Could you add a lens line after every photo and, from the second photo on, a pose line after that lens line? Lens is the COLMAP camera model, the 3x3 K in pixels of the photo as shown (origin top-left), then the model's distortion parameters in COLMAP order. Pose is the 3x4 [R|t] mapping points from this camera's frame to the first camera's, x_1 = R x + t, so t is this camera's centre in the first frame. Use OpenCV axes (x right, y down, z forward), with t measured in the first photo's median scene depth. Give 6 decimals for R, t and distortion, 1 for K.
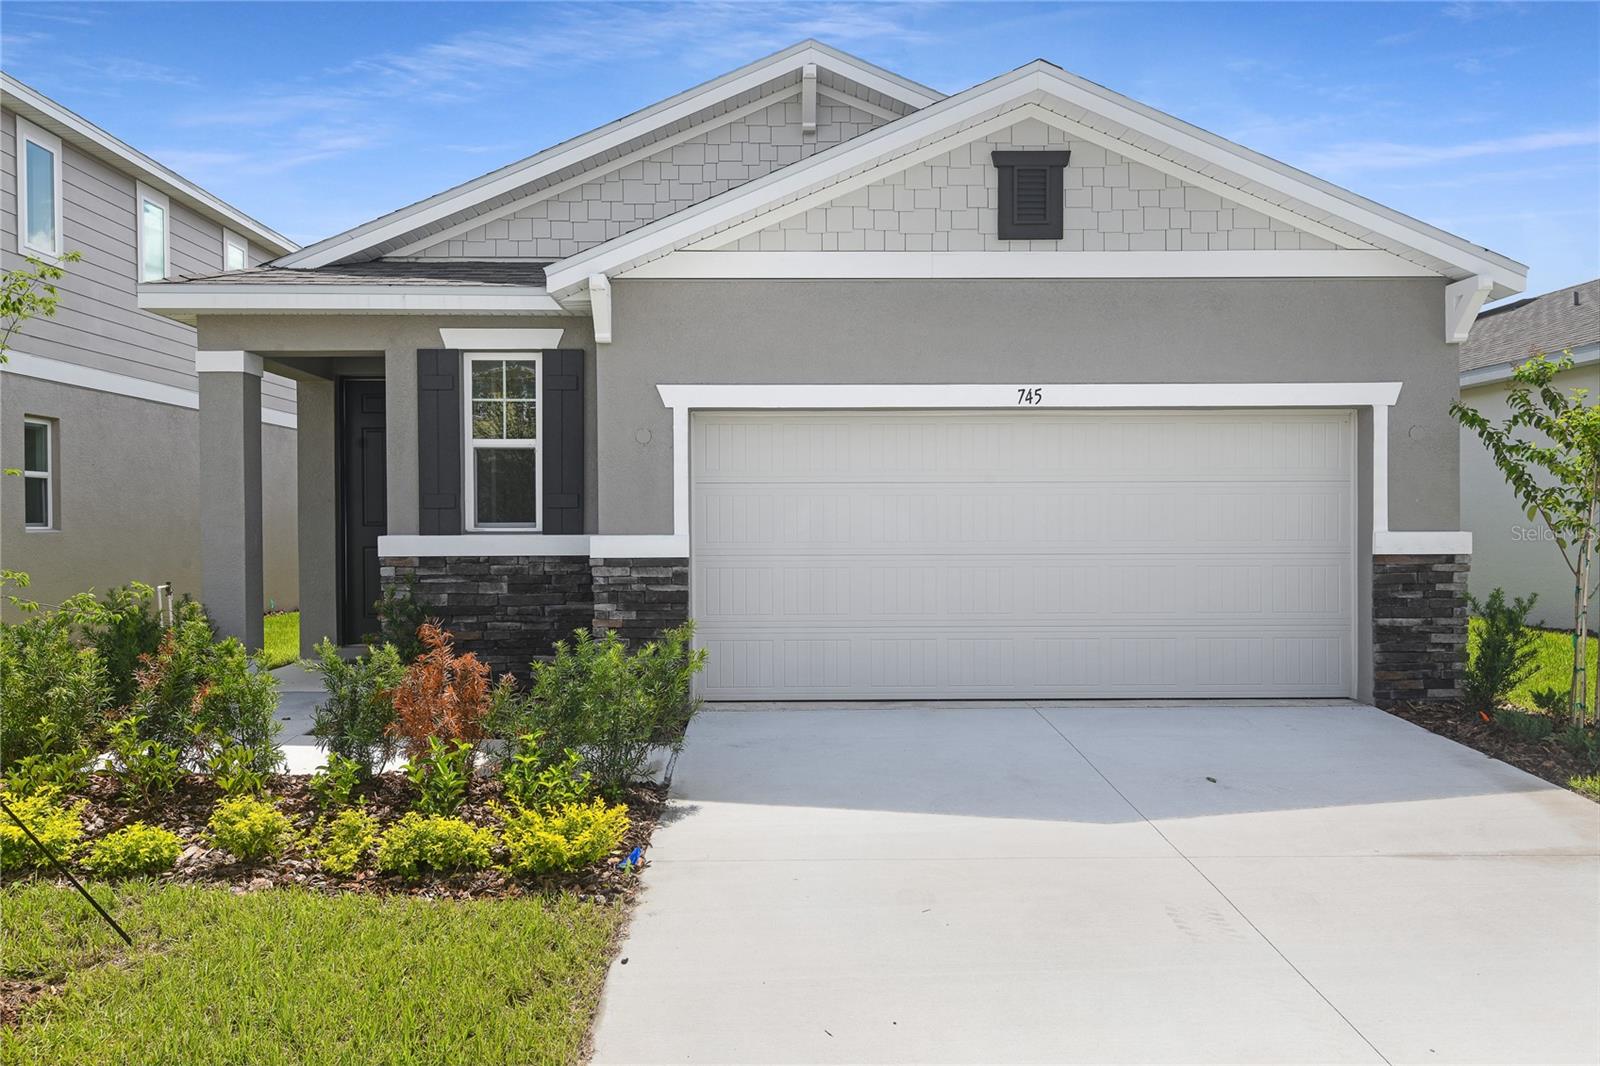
lens RADIAL K [[1208.4, 0, 800.0], [0, 1208.4, 533.0], [0, 0, 1]] dist [0.013195, -0.002777]
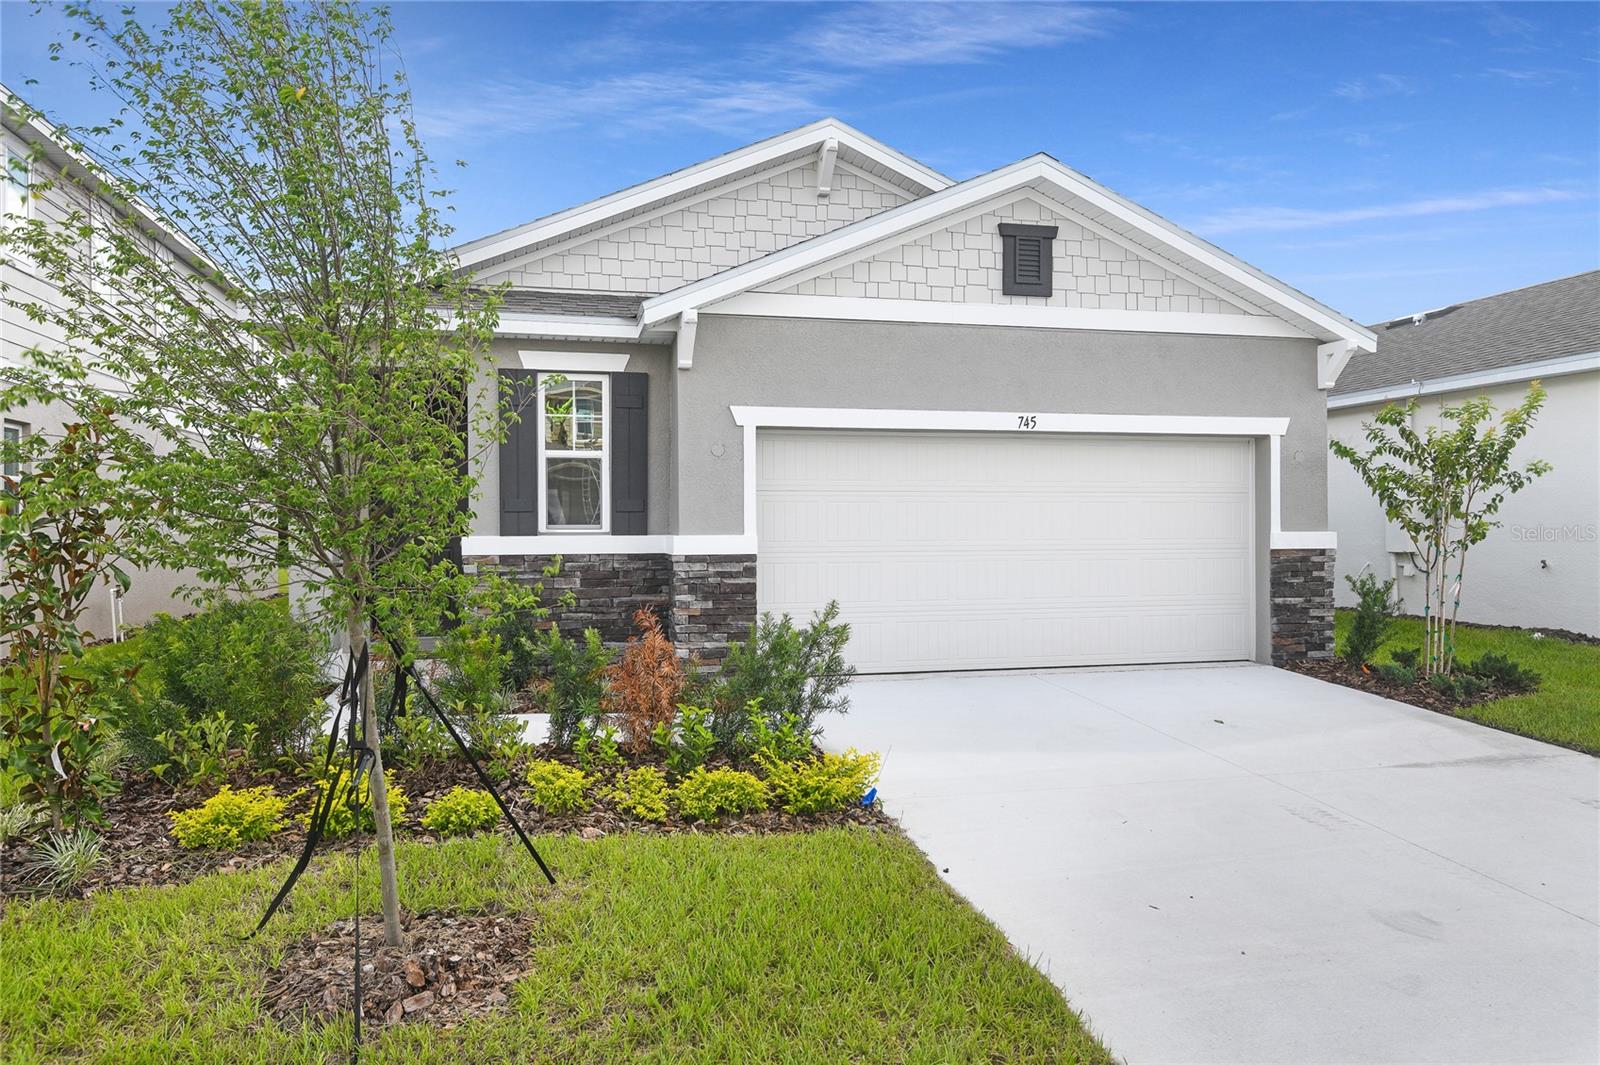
lens RADIAL K [[1082.1, 0, 800.0], [0, 1082.1, 532.5], [0, 0, 1]] dist [0.000797, 0.002026]
pose [[0.976989, -0.000943, 0.213287, -0.271530], [0.002497, 0.999972, -0.007021, 0.006726], [-0.213274, 0.007392, 0.976964, -0.030254]]
